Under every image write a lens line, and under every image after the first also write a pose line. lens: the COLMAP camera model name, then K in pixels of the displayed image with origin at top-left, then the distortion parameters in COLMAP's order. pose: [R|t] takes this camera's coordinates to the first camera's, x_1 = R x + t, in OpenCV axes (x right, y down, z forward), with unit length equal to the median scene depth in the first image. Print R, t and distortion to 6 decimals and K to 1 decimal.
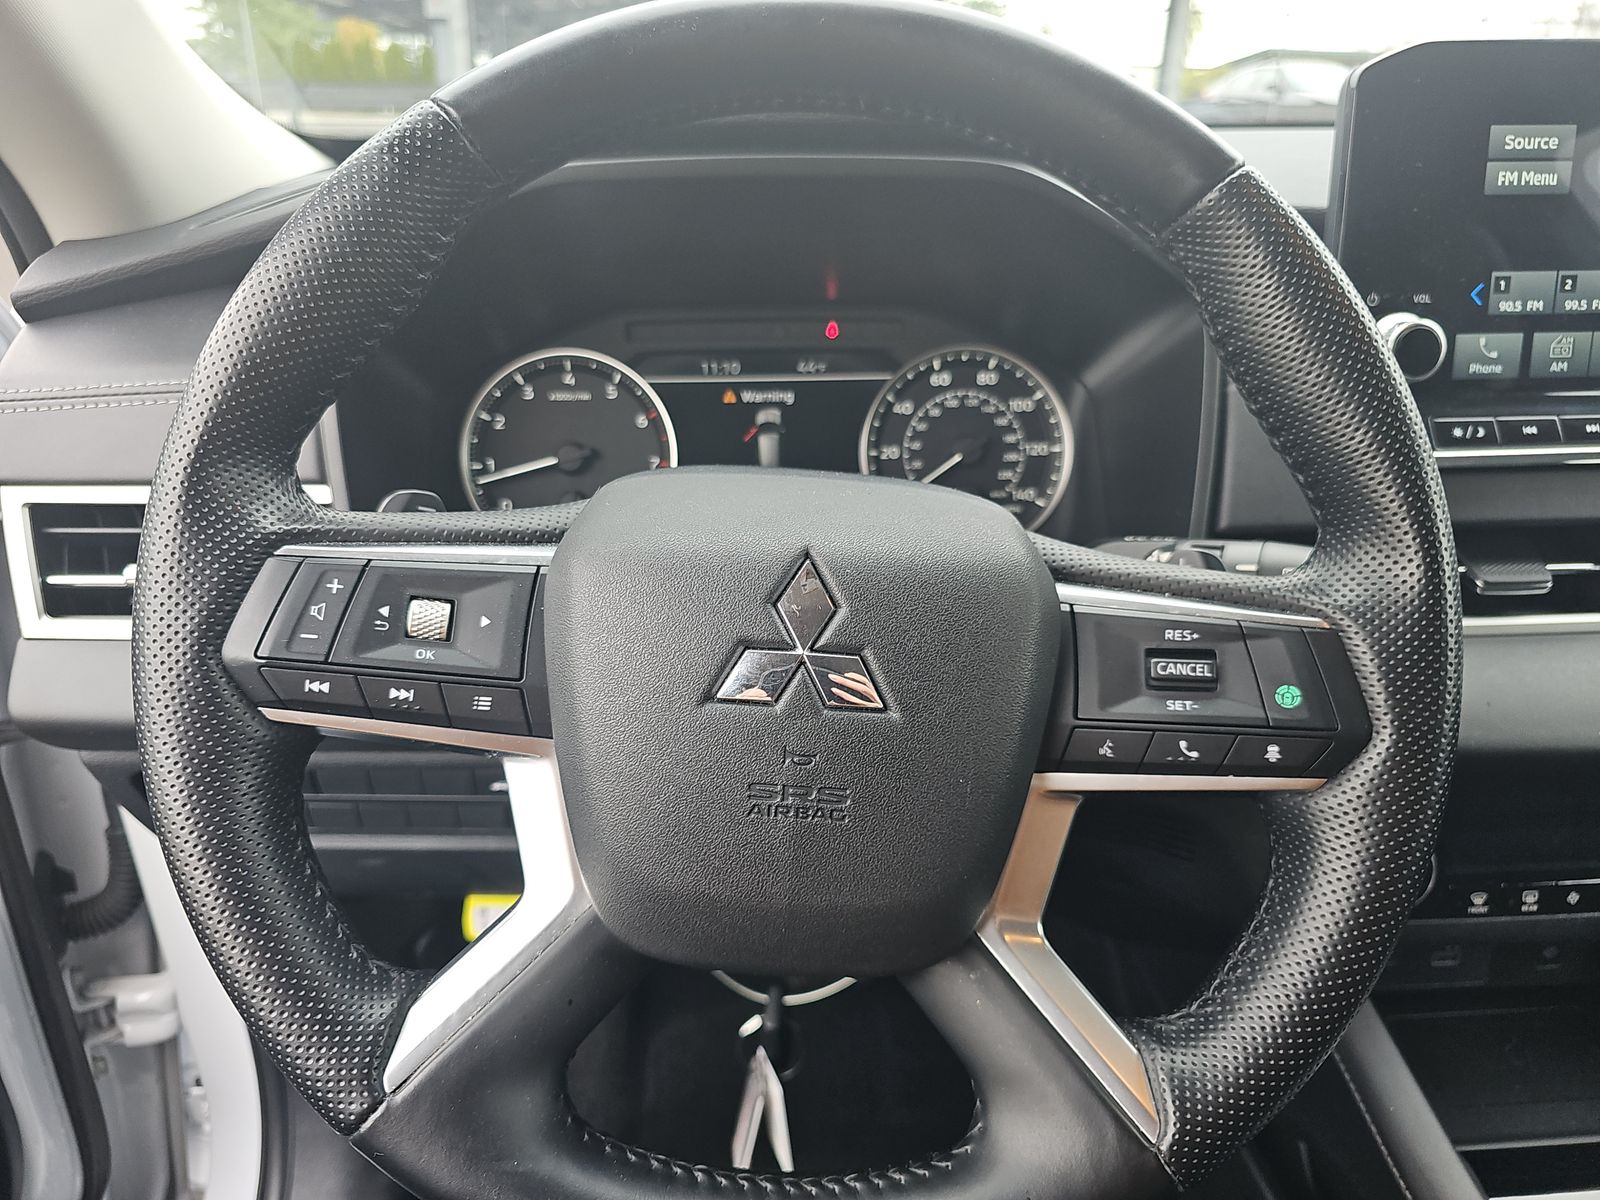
lens RADIAL K [[1066.1, 0, 795.3], [0, 1066.1, 602.4], [0, 0, 1]] dist [0.001080, -0.014189]
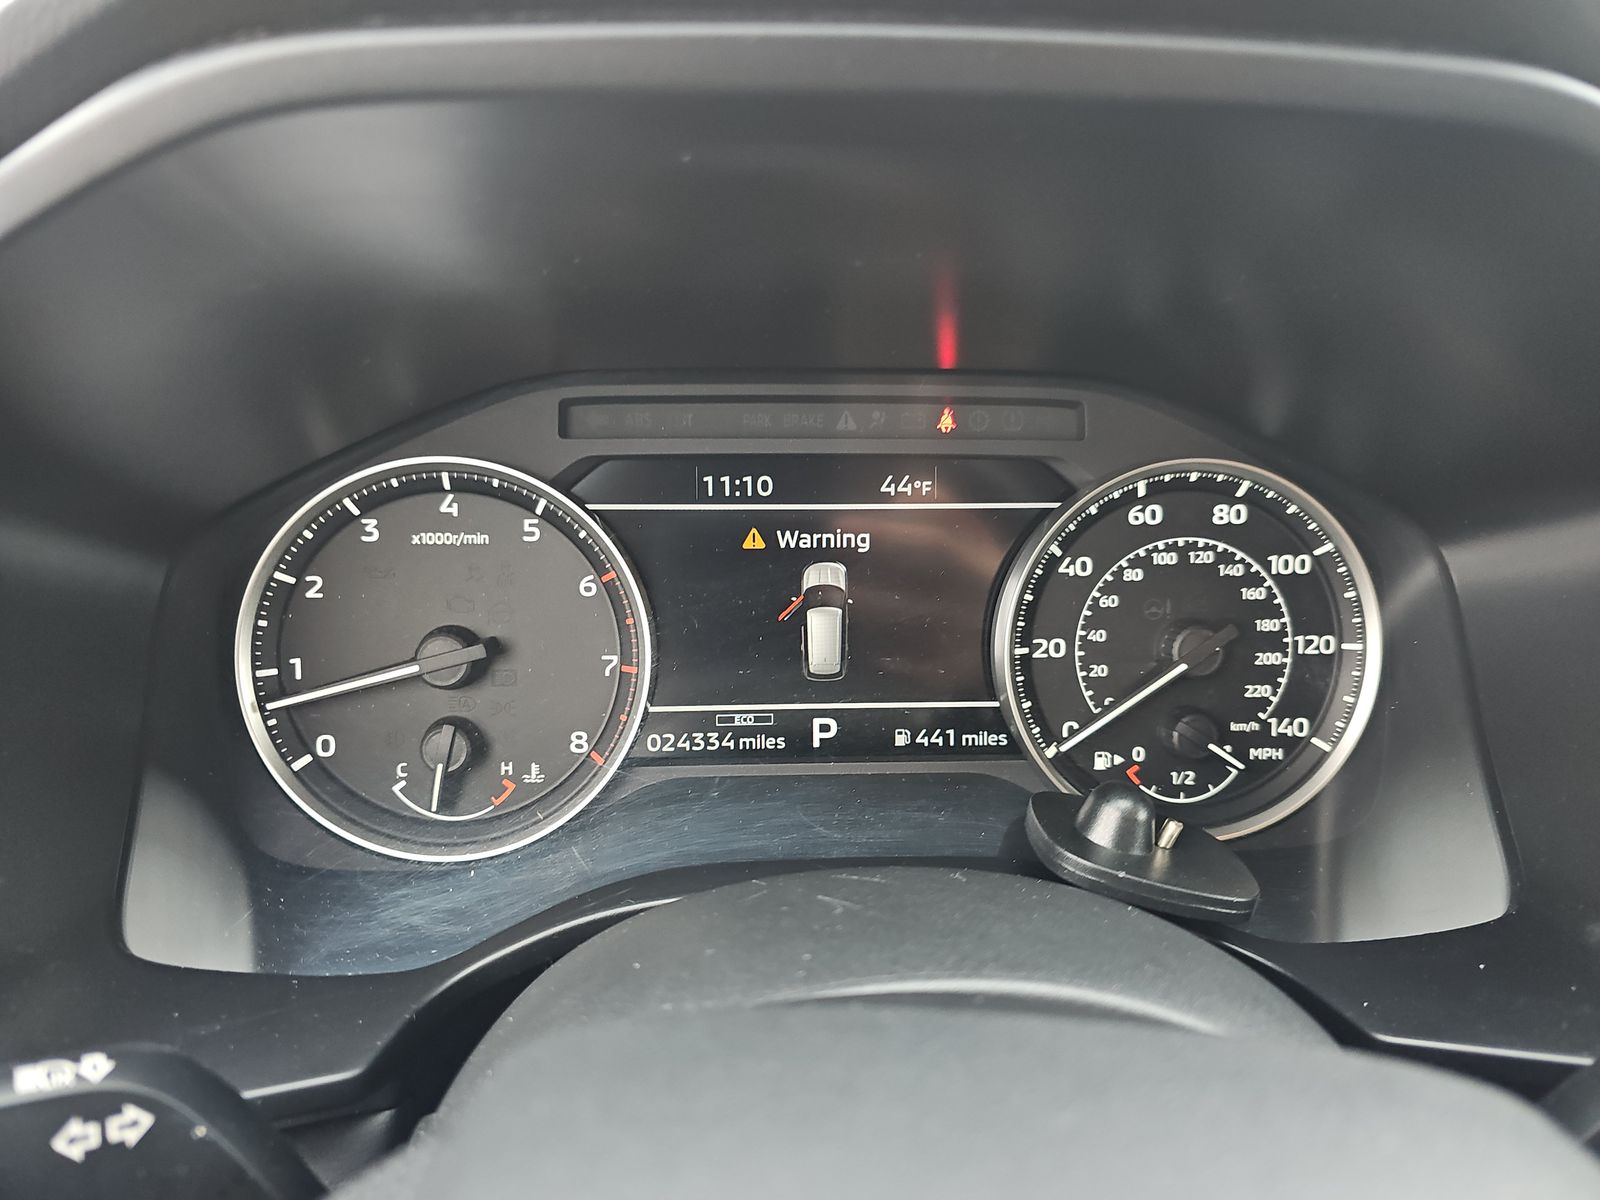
lens RADIAL K [[1066.1, 0, 795.0], [0, 1066.1, 592.3], [0, 0, 1]] dist [0.001080, -0.014189]
pose [[0.999255, 0.014458, 0.035793, -0.060576], [-0.014521, 0.999893, 0.001494, -0.169514], [-0.035768, -0.002013, 0.999358, 0.469307]]
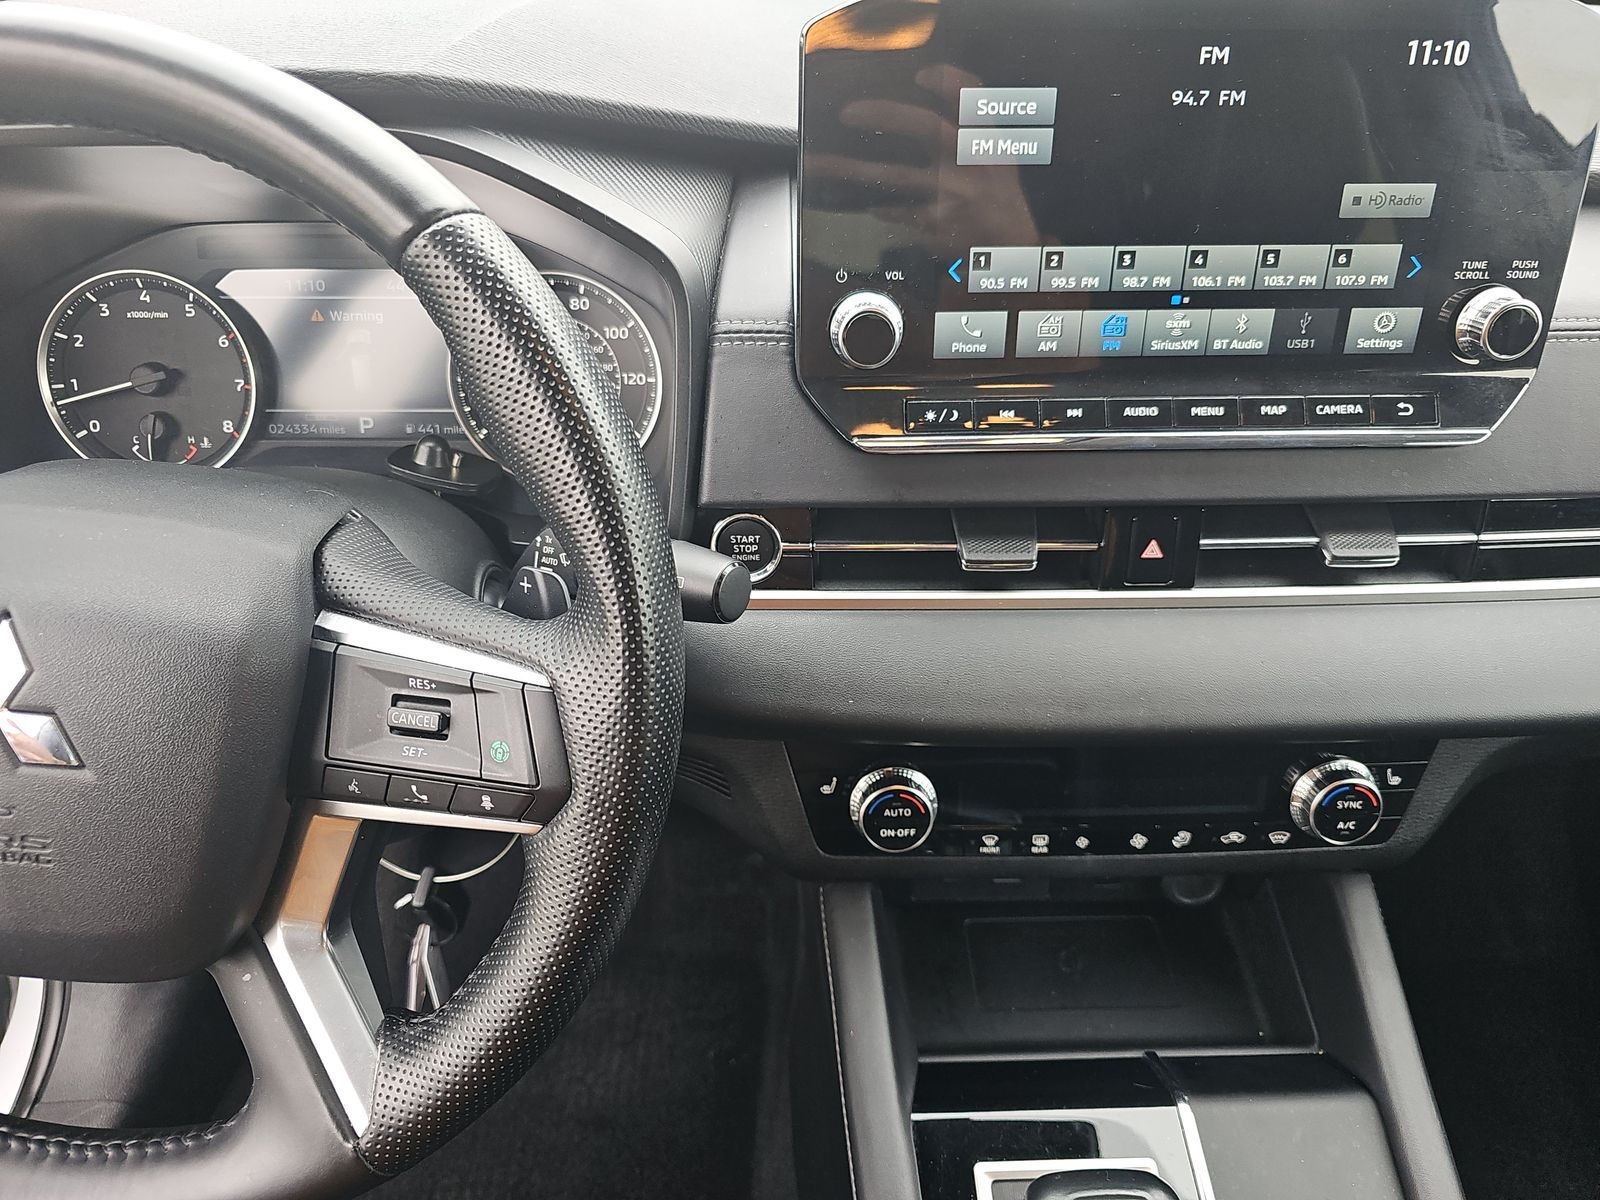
lens RADIAL K [[1066.1, 0, 812.4], [0, 1066.1, 598.4], [0, 0, 1]] dist [0.001080, -0.014189]
pose [[0.999699, 0.024493, -0.001672, 0.402742], [-0.023691, 0.980334, 0.195916, -0.143291], [0.006438, -0.195818, 0.980619, -0.000860]]
